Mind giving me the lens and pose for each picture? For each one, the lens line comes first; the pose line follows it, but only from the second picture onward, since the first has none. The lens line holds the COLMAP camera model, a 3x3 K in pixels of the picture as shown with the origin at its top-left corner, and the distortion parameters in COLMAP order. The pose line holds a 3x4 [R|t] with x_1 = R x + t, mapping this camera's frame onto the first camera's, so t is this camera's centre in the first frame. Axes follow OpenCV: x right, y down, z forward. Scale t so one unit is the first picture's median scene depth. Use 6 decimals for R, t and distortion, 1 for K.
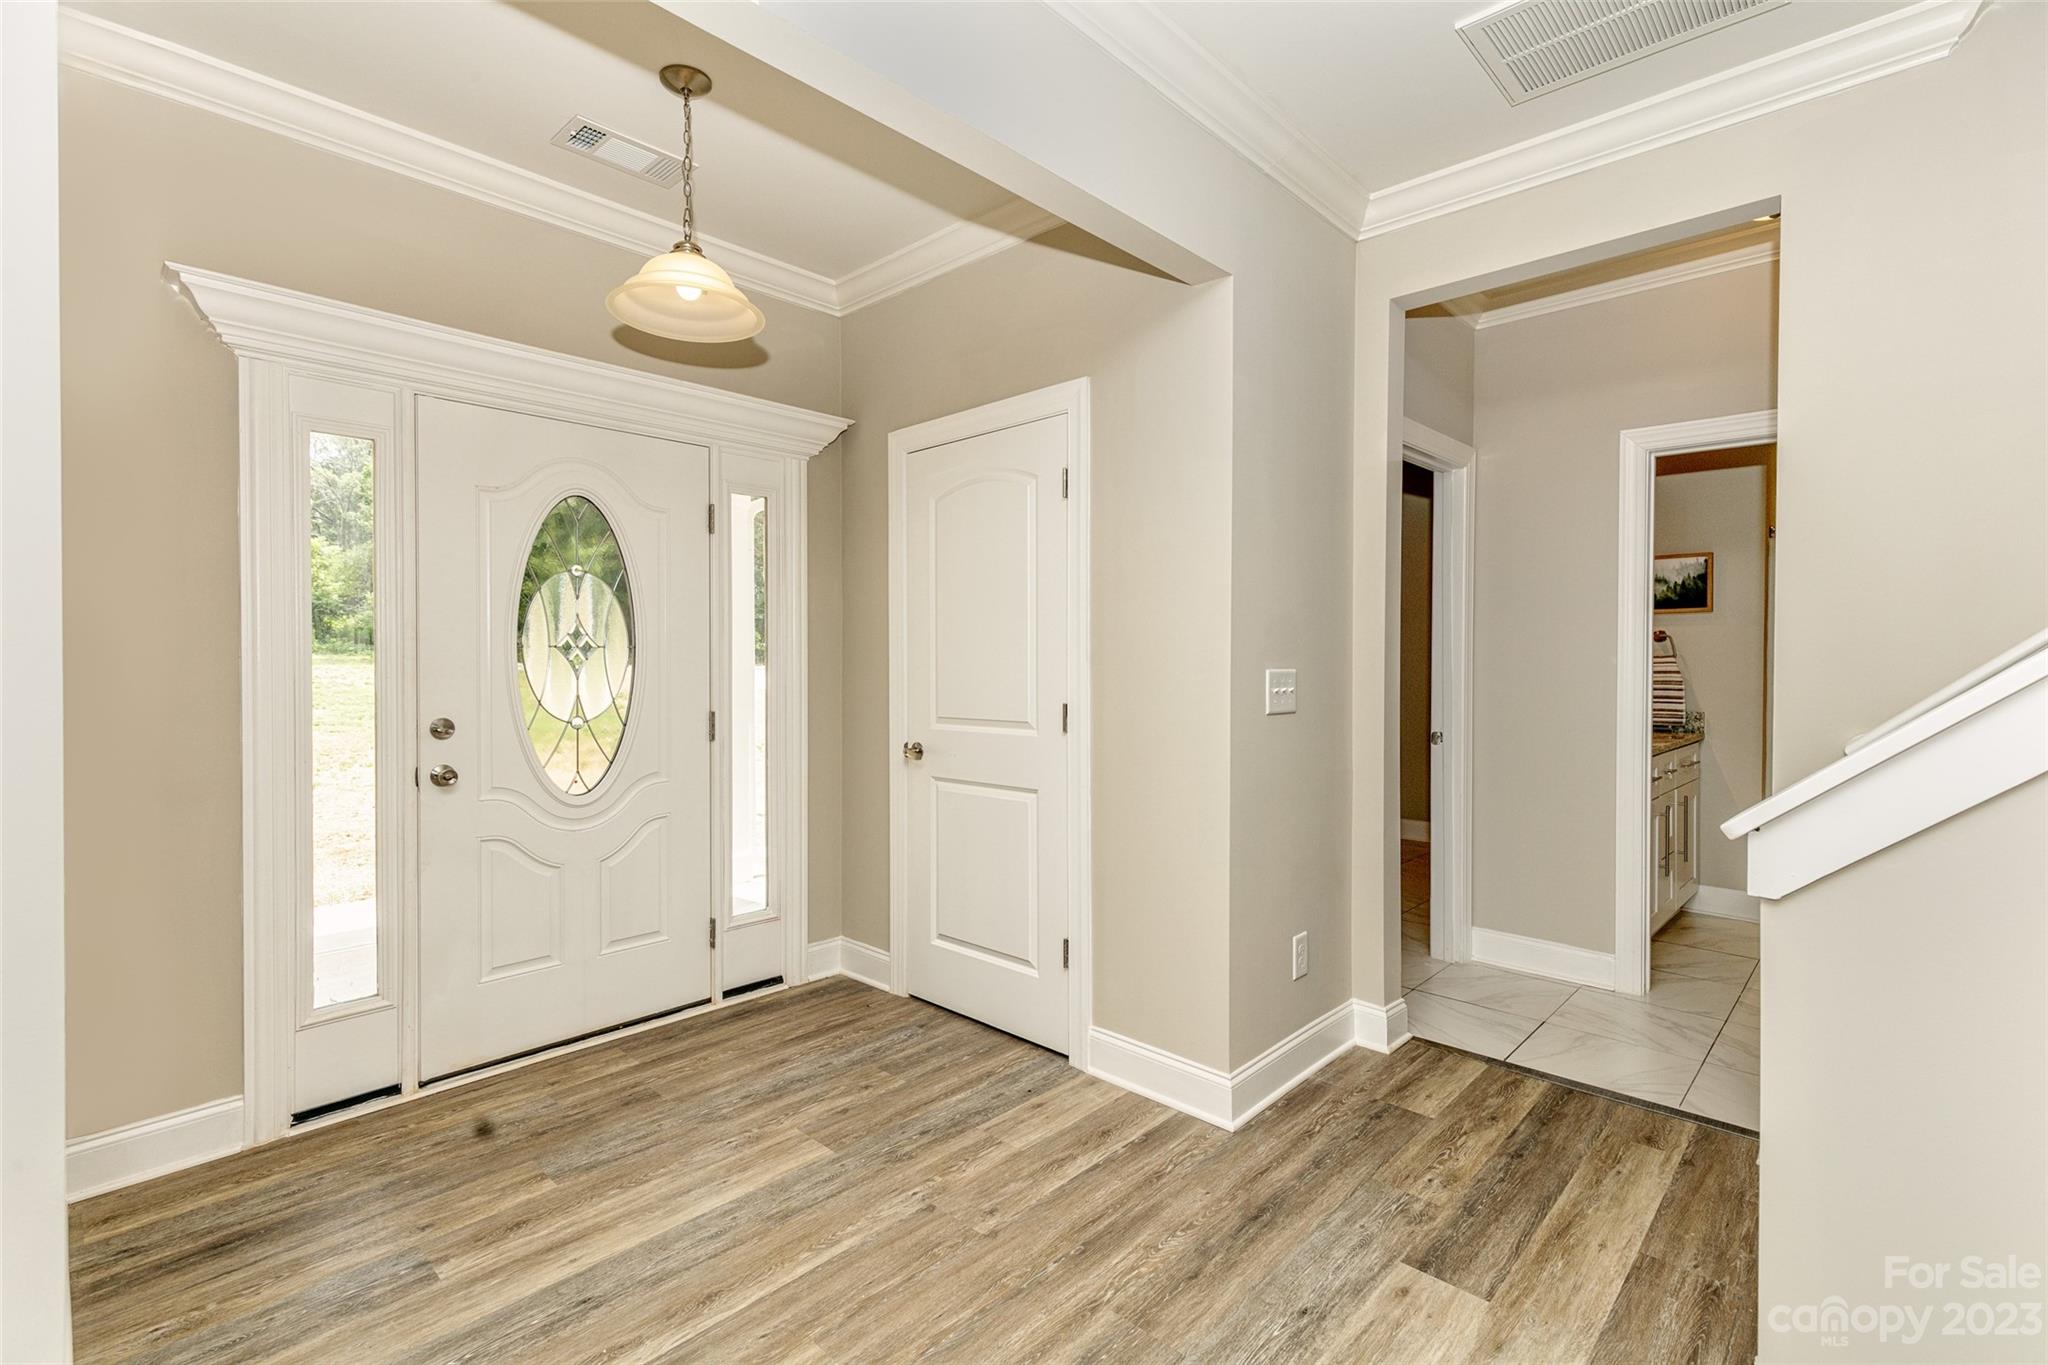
lens RADIAL K [[945.9, 0, 1060.0], [0, 945.9, 666.1], [0, 0, 1]] dist [0.012024, -0.002445]
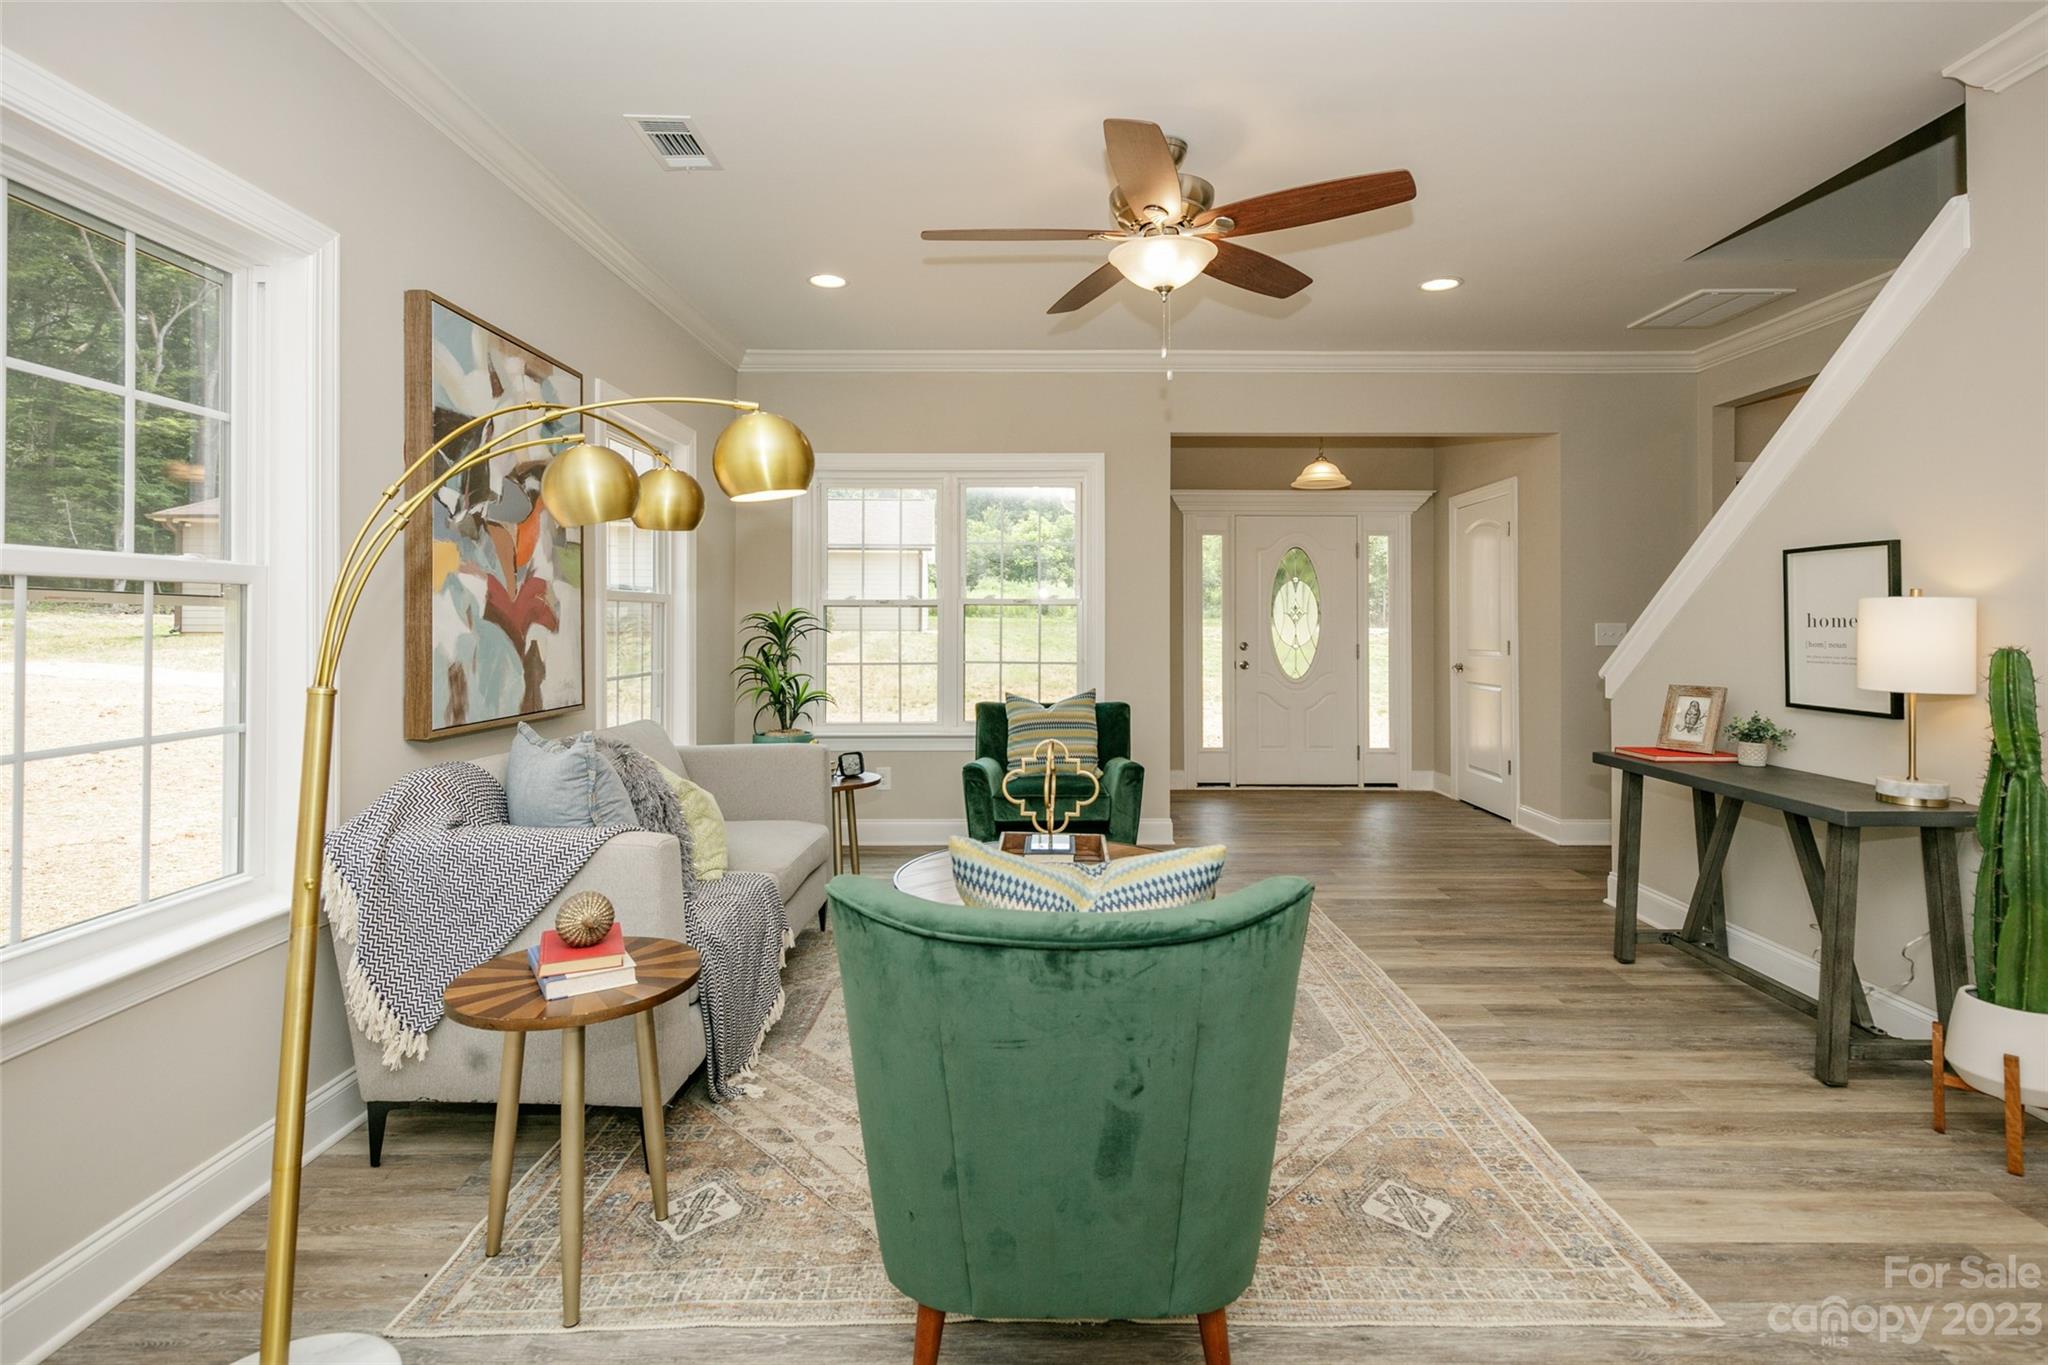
lens RADIAL K [[946.5, 0, 1011.1], [0, 946.5, 612.5], [0, 0, 1]] dist [0.002626, -0.000575]
pose [[0.650791, -0.008451, -0.759210, 0.758758], [-0.011703, 0.999708, -0.021159, 0.033629], [0.759167, 0.022655, 0.650502, -0.979481]]
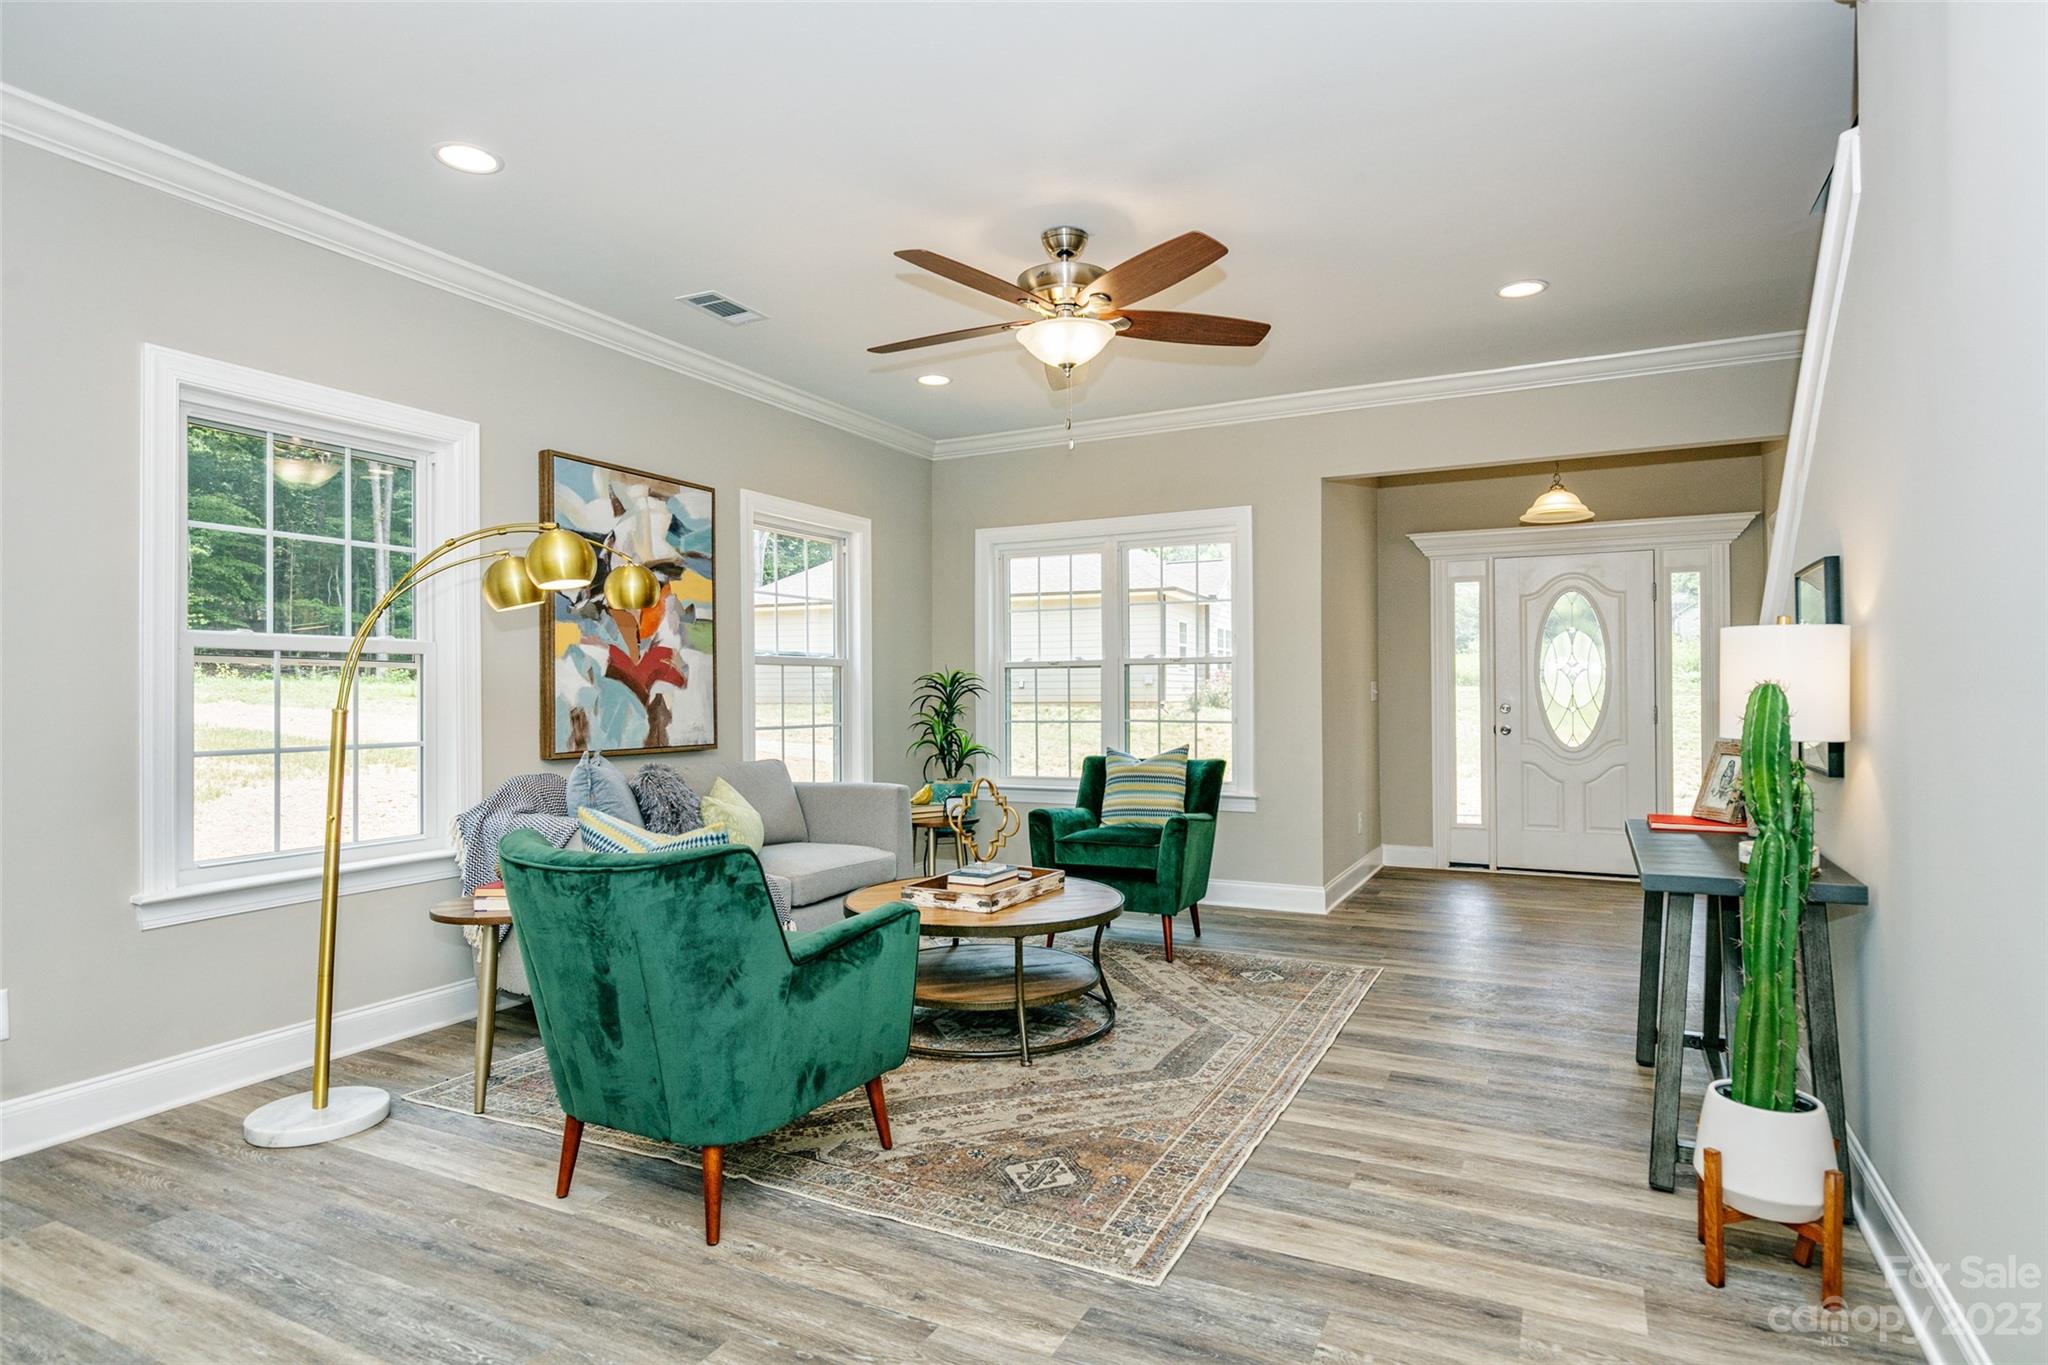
lens RADIAL K [[1028.6, 0, 1044.0], [0, 1028.6, 686.7], [0, 0, 1]] dist [-0.008499, 0.000337]
pose [[0.256684, -0.010105, -0.966443, 1.192617], [-0.009471, 0.999871, -0.012969, 0.050877], [0.966449, 0.012482, 0.256555, -0.579506]]
